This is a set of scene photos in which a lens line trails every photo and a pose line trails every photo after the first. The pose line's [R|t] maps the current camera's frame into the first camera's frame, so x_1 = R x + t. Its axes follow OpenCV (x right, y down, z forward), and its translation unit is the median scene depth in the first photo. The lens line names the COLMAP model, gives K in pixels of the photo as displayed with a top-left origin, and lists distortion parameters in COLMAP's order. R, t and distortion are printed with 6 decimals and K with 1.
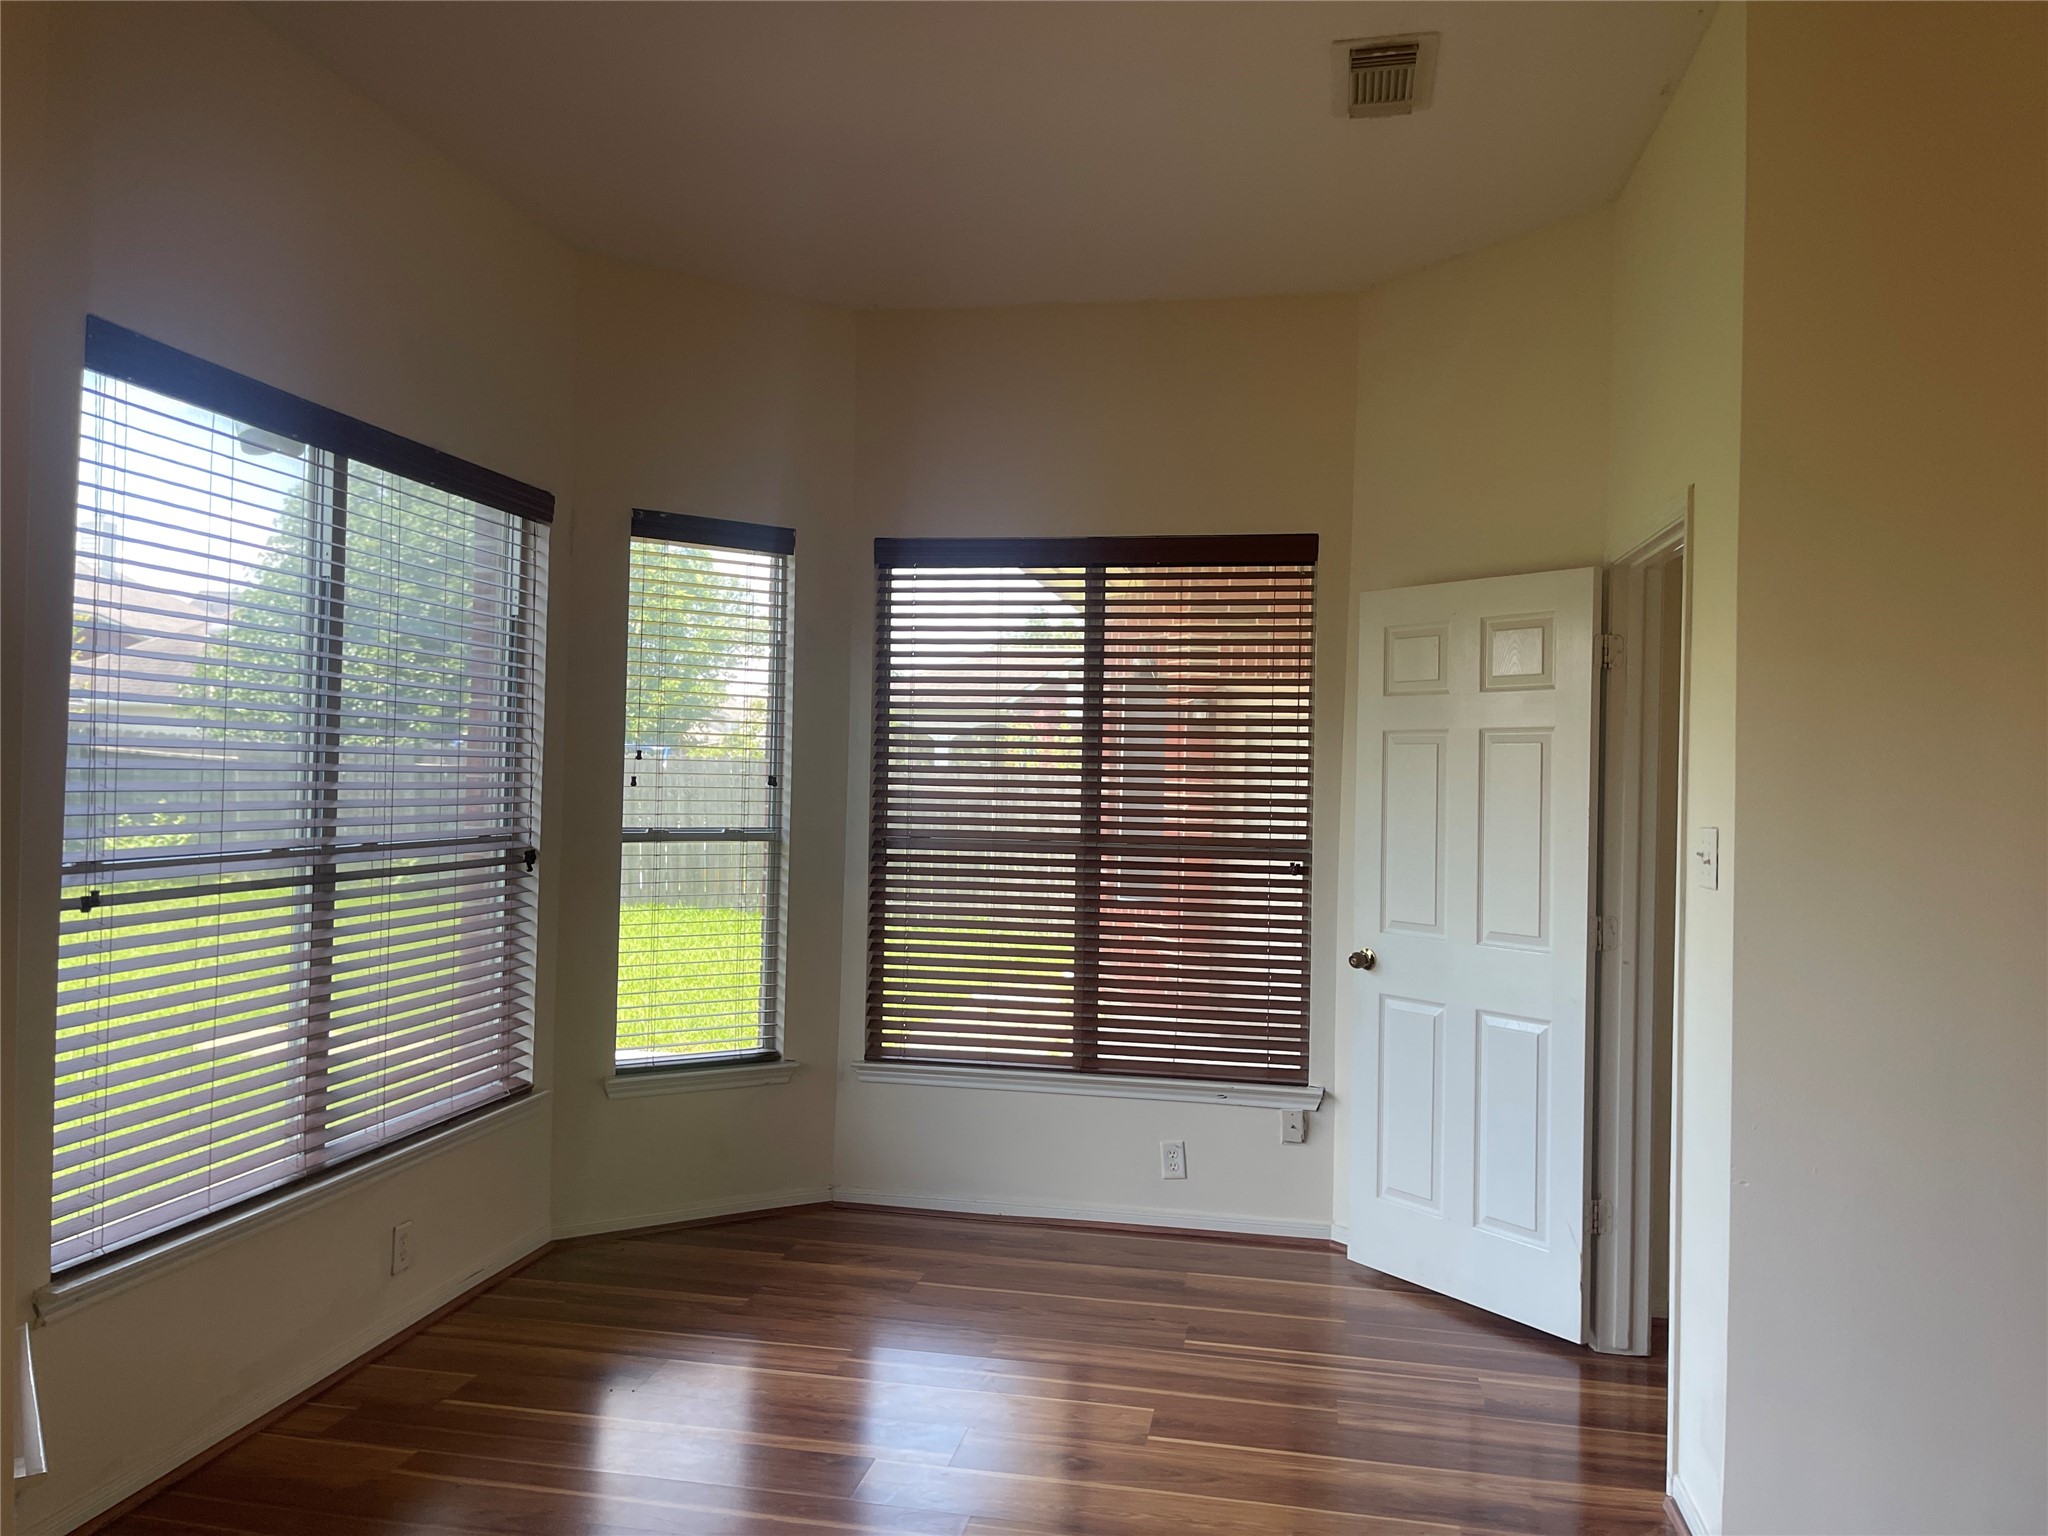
lens RADIAL K [[1566.4, 0, 1027.5], [0, 1566.4, 749.6], [0, 0, 1]] dist [0.055307, -0.057178]
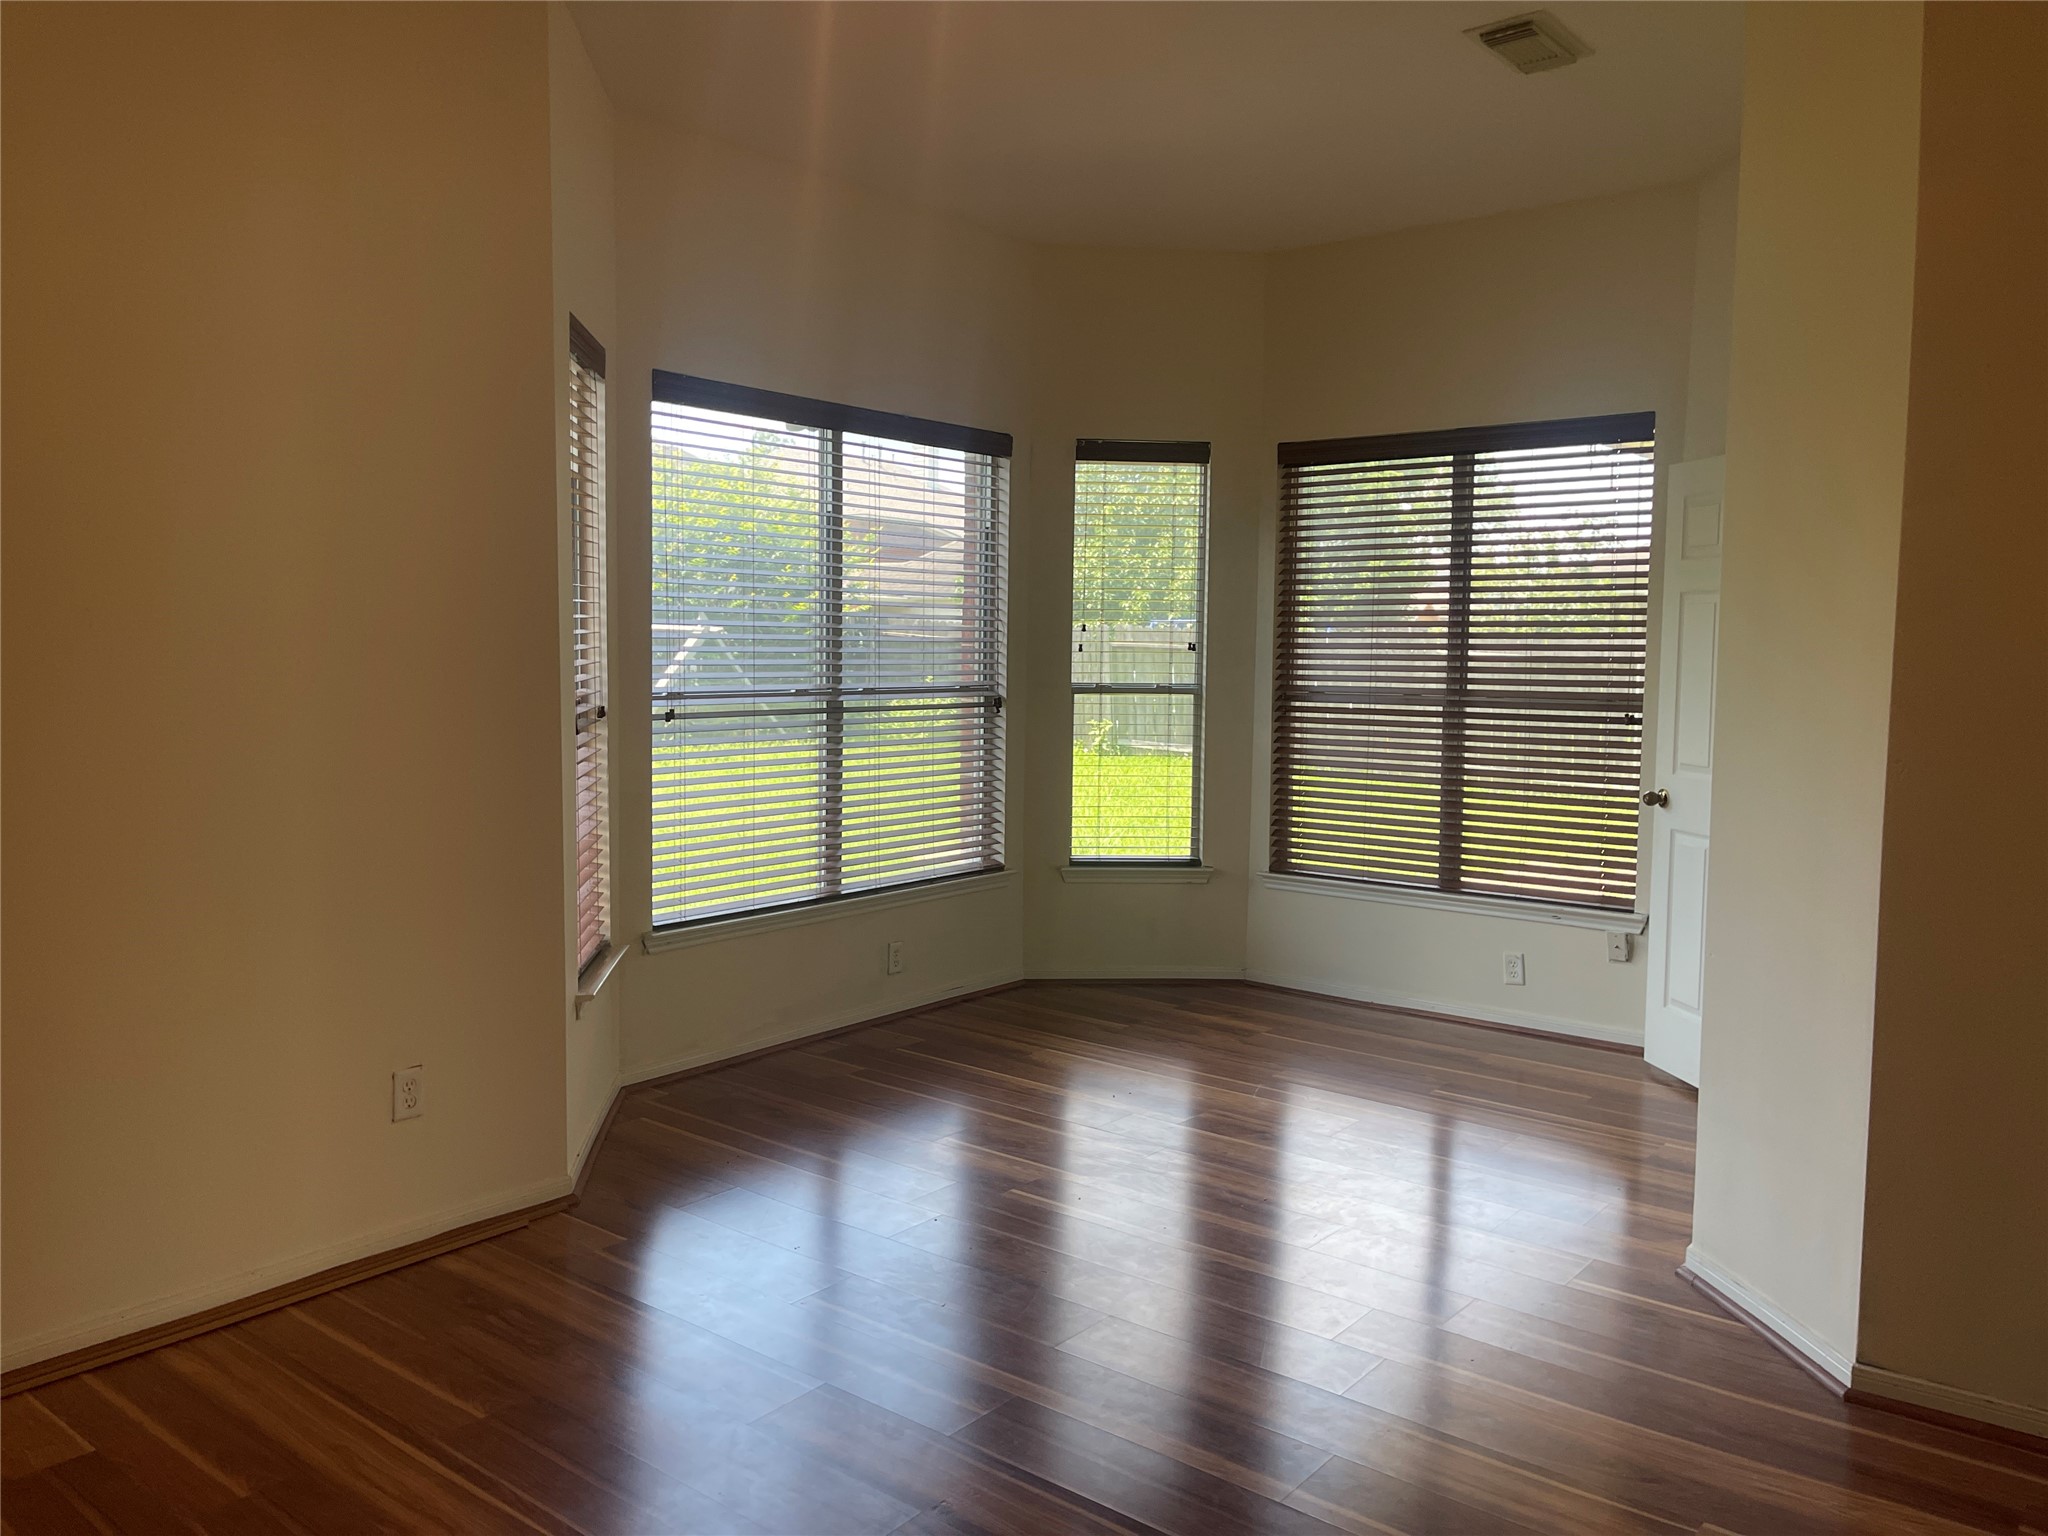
lens RADIAL K [[1566.4, 0, 1031.6], [0, 1566.4, 752.7], [0, 0, 1]] dist [0.055307, -0.057178]
pose [[0.873048, 0.019030, -0.487263, 0.364693], [0.018026, 0.997296, 0.071246, 0.013594], [0.487301, -0.070985, 0.870344, -0.182937]]
